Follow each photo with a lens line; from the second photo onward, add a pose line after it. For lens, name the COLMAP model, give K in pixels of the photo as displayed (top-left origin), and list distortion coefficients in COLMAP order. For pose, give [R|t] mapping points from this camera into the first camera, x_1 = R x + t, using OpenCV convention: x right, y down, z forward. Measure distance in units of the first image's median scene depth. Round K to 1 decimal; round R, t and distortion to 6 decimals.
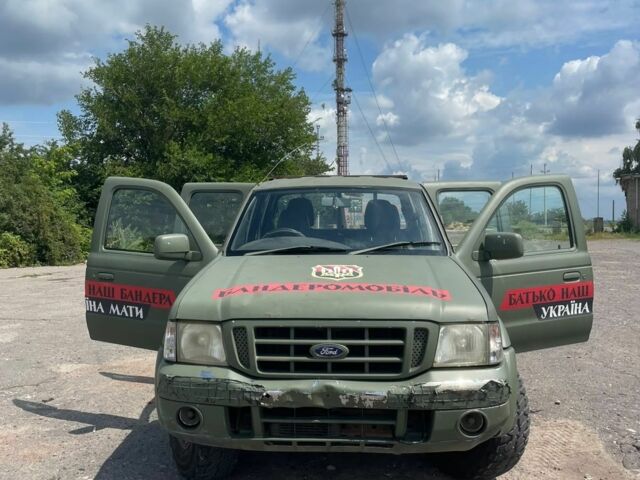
lens RADIAL K [[643.3, 0, 314.1], [0, 643.3, 242.8], [0, 0, 1]] dist [0.025555, 0.000000]
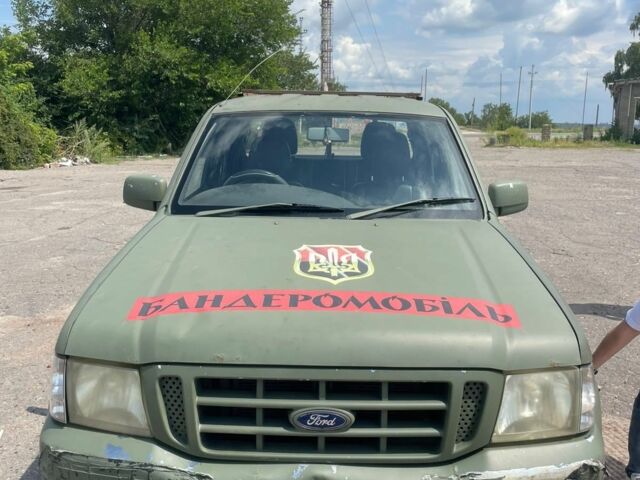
lens RADIAL K [[643.3, 0, 324.2], [0, 643.3, 236.5], [0, 0, 1]] dist [0.025555, 0.000000]
pose [[0.998839, 0.012434, 0.046539, -0.002683], [-0.019111, 0.989113, 0.145911, -0.055295], [-0.044219, -0.146631, 0.988202, 0.278097]]
